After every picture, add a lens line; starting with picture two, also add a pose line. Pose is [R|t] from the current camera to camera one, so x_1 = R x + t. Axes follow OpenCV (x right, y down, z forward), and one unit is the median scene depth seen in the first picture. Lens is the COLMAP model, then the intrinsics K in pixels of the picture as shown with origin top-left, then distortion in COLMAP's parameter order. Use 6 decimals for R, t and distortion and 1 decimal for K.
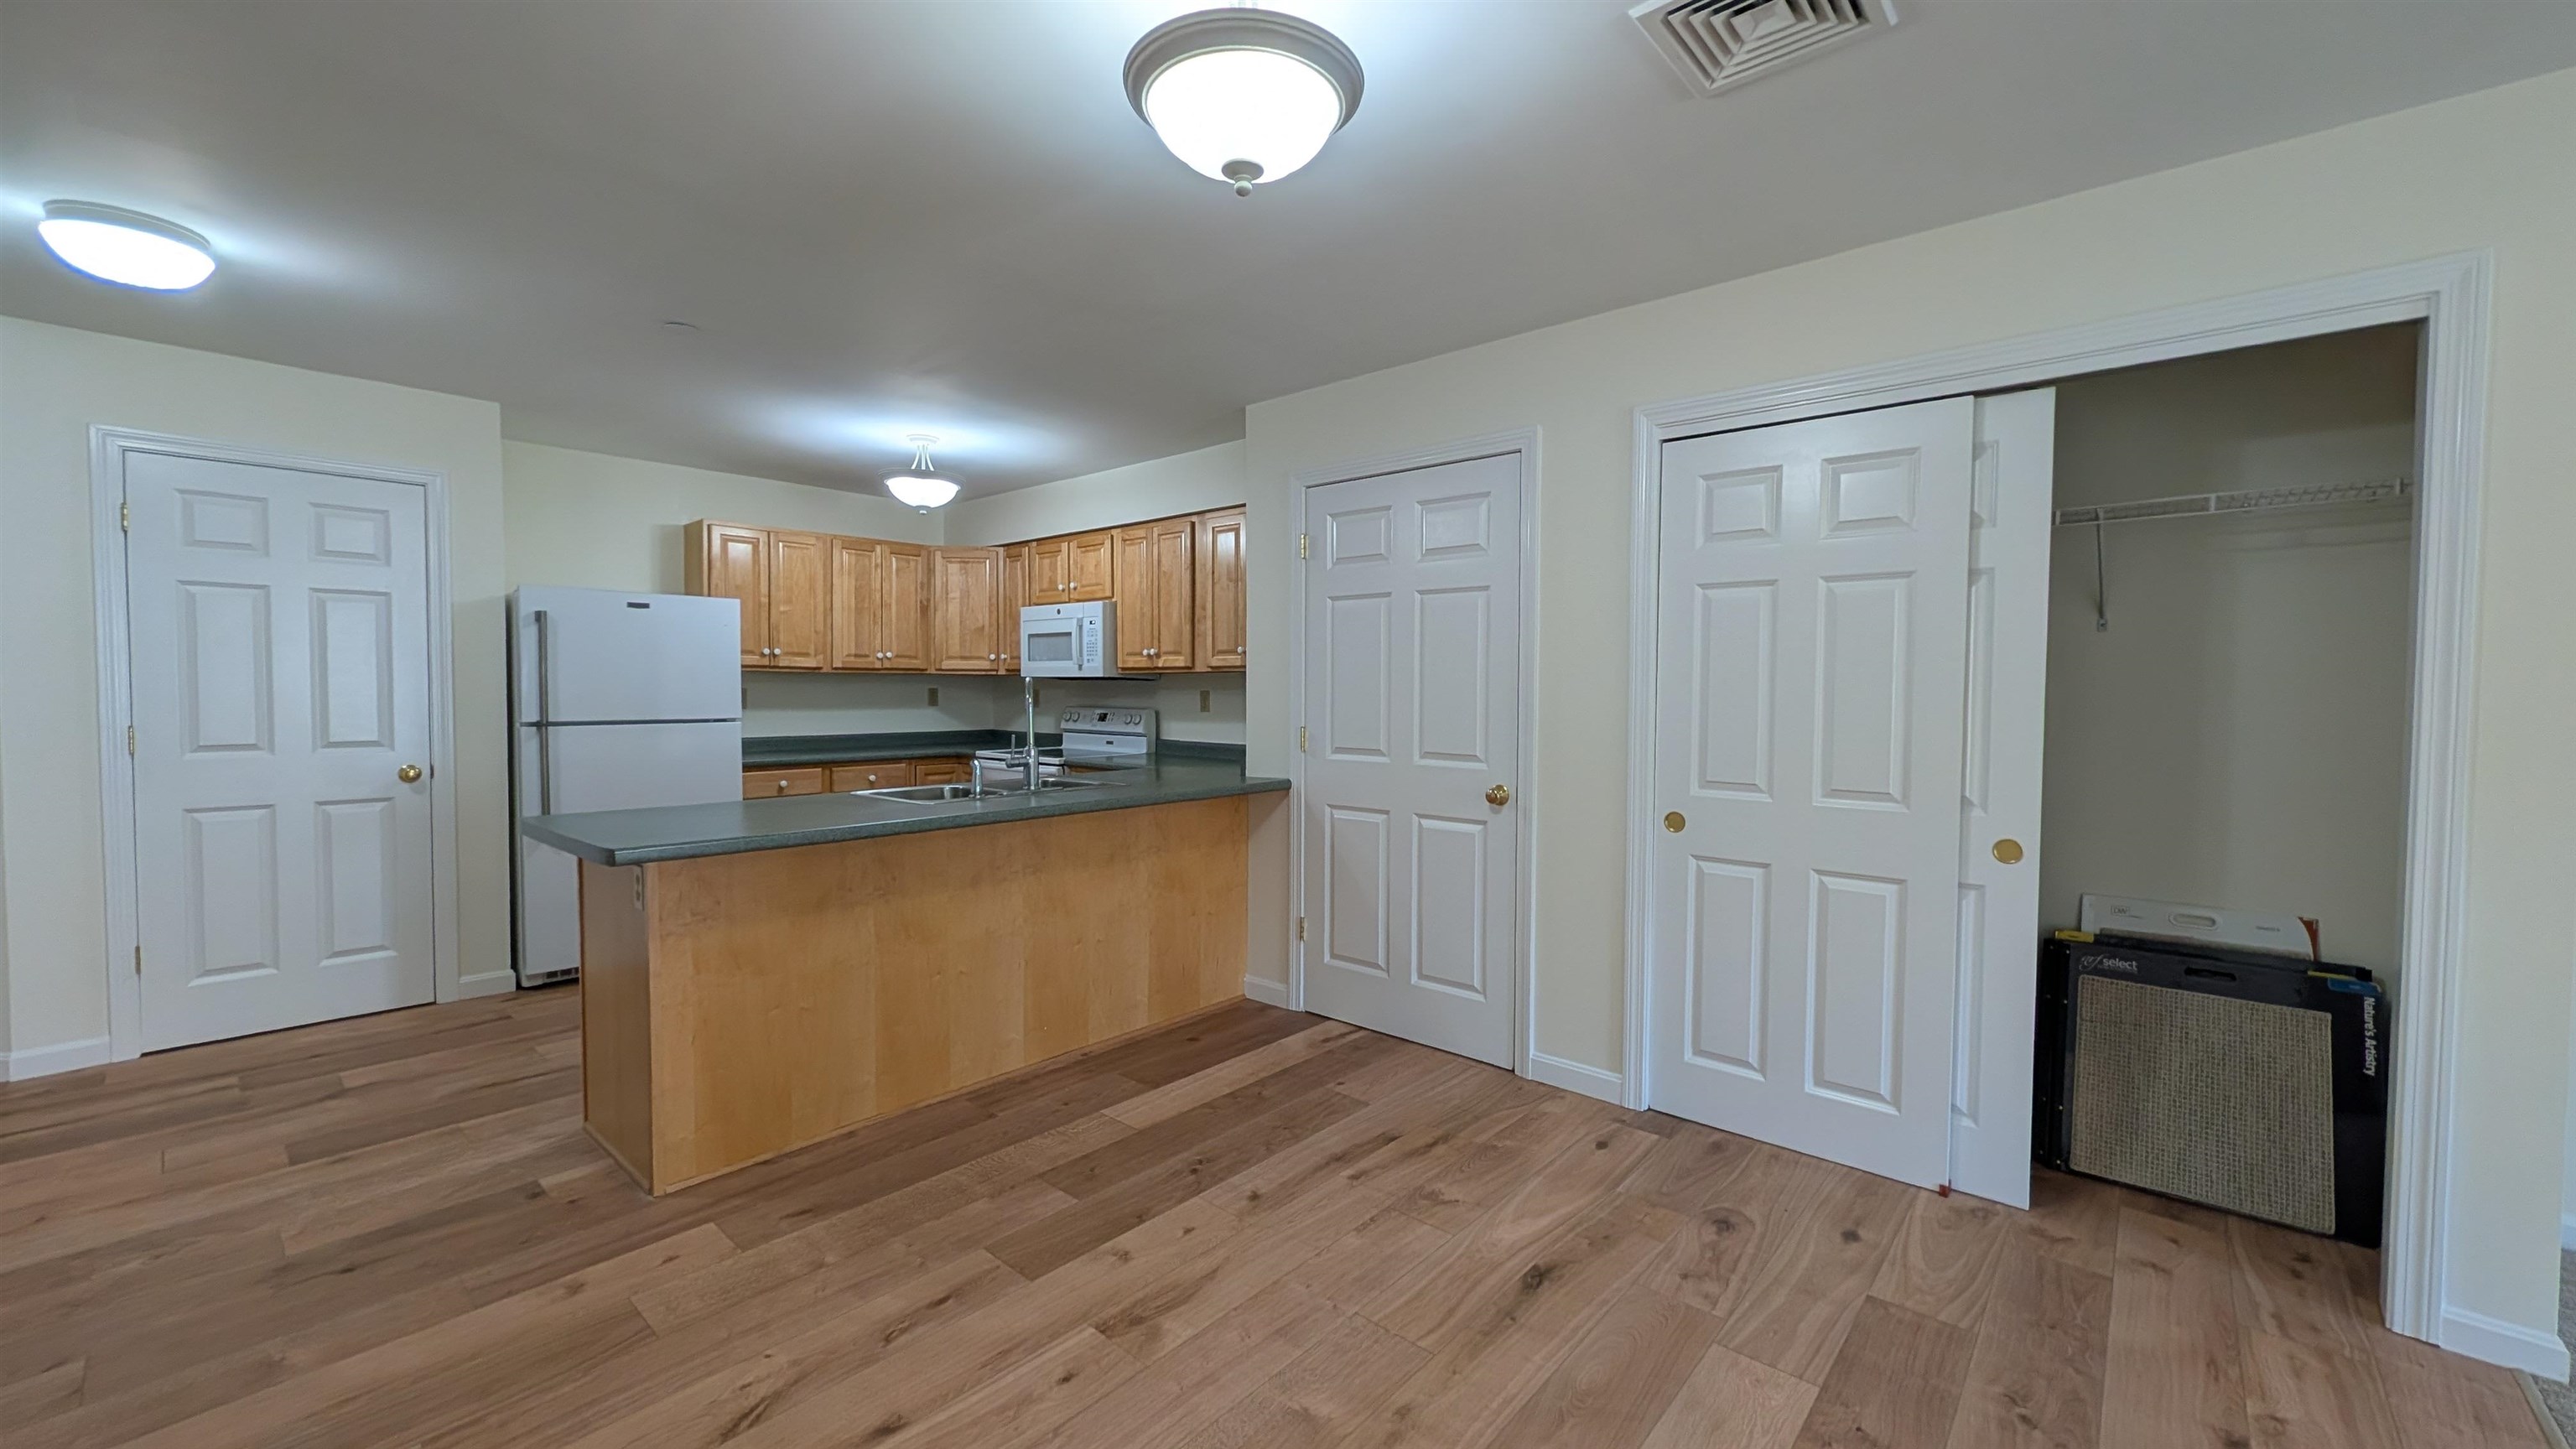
lens RADIAL K [[989.4, 0, 1287.8], [0, 989.4, 720.7], [0, 0, 1]] dist [-0.000092, 0.000586]
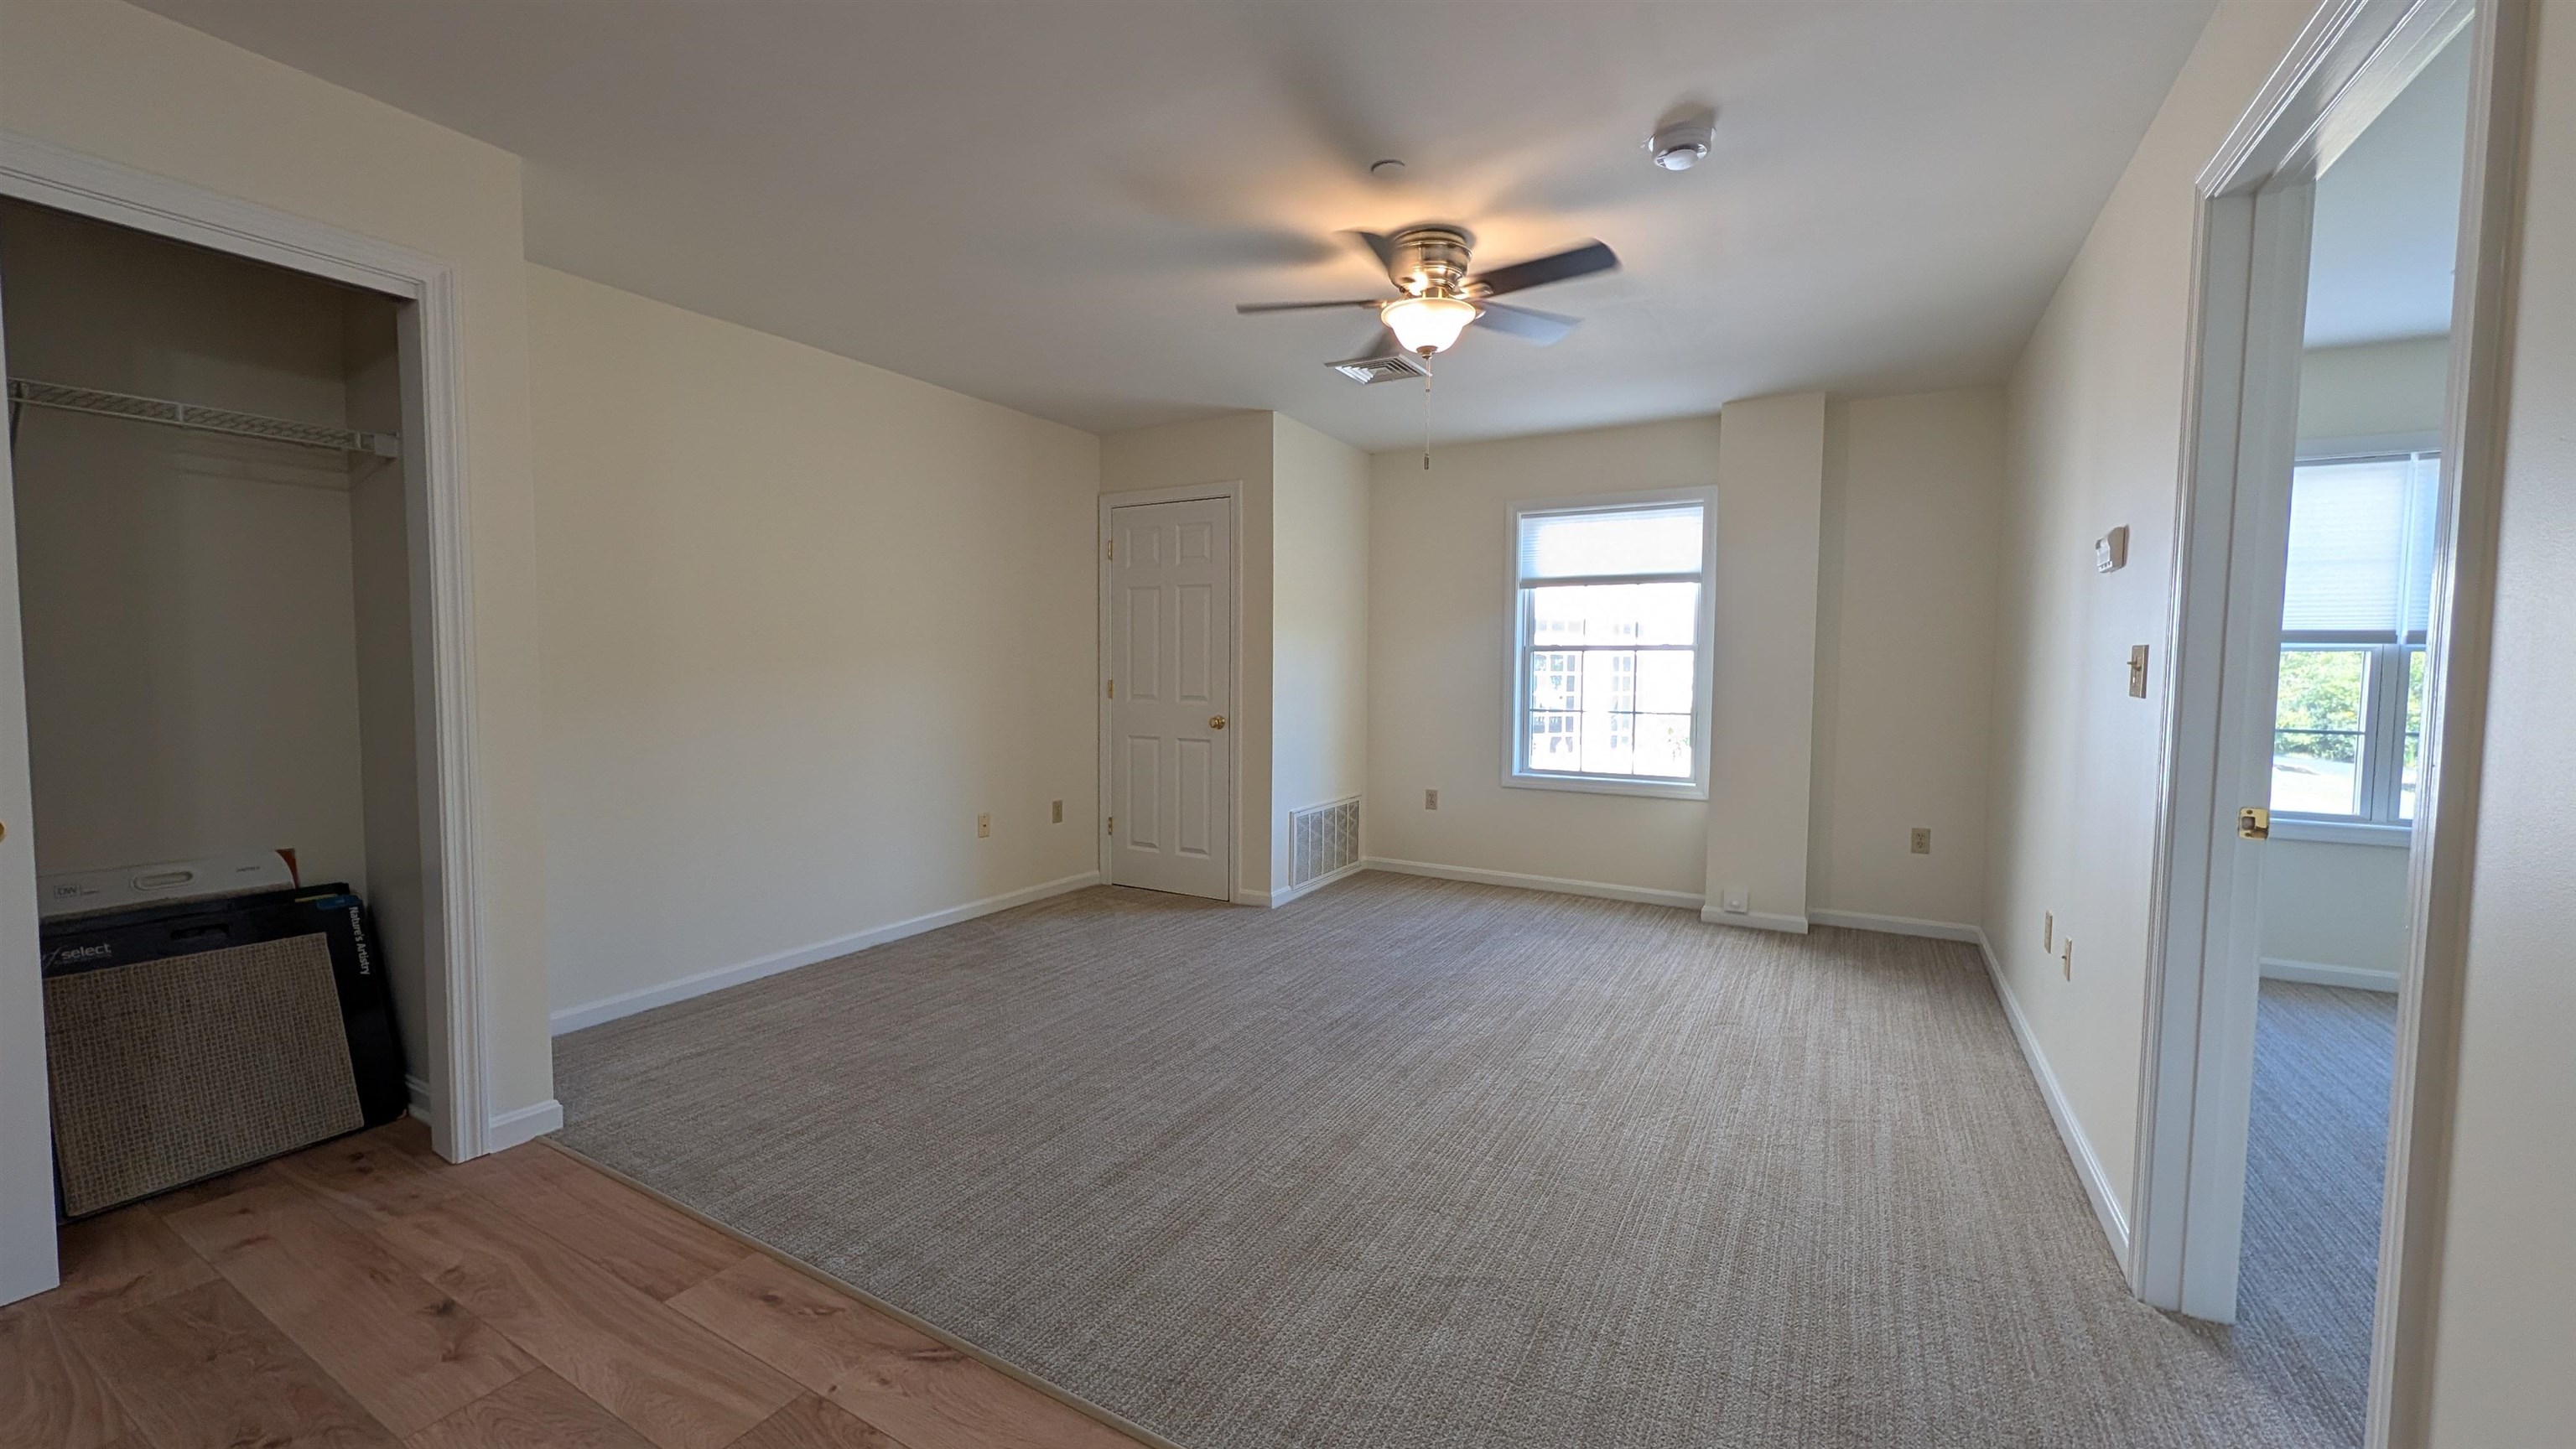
lens RADIAL K [[989.4, 0, 1290.2], [0, 989.4, 721.9], [0, 0, 1]] dist [-0.000092, 0.000586]
pose [[-0.205481, -0.061754, 0.976711, -0.086341], [0.022344, 0.997451, 0.067766, 0.011604], [-0.978406, 0.035749, -0.203578, 0.097088]]
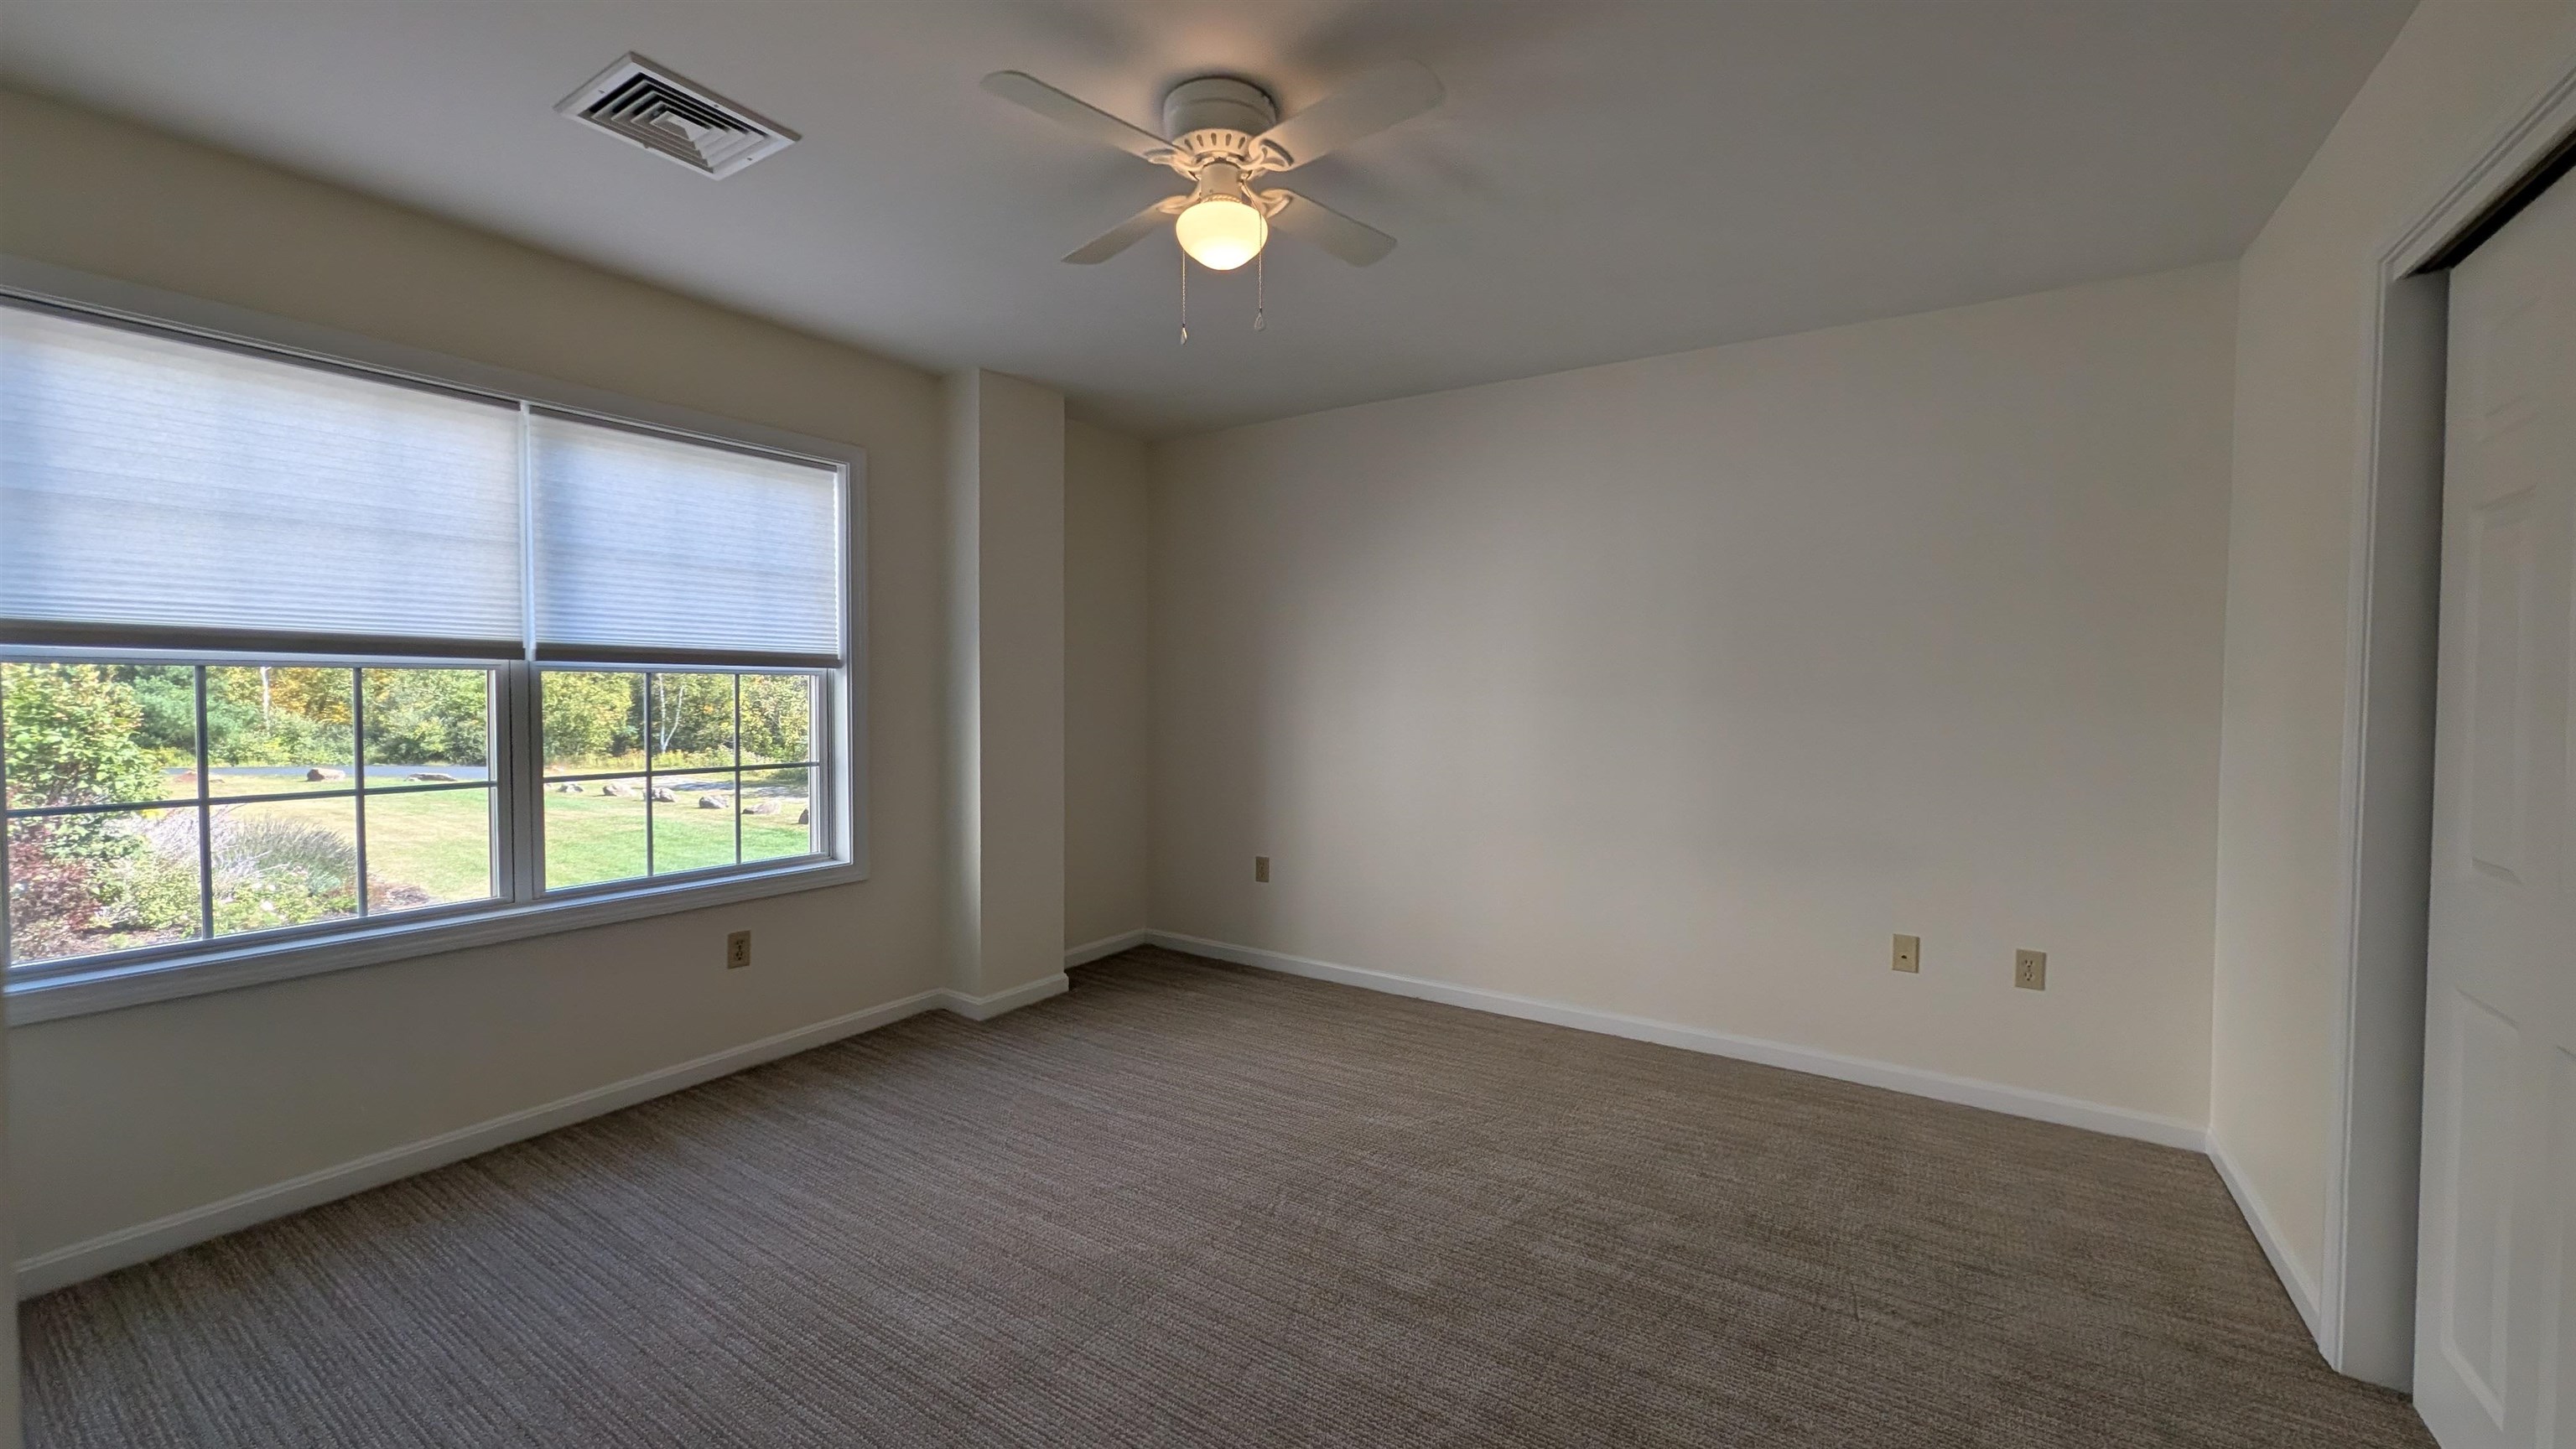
lens RADIAL K [[989.4, 0, 1286.9], [0, 989.4, 717.7], [0, 0, 1]] dist [-0.000092, 0.000586]
pose [[-0.989744, -0.002987, -0.142824, 0.134599], [-0.012081, 0.997950, 0.062846, 0.014457], [0.142343, 0.063926, -0.987751, -0.268473]]
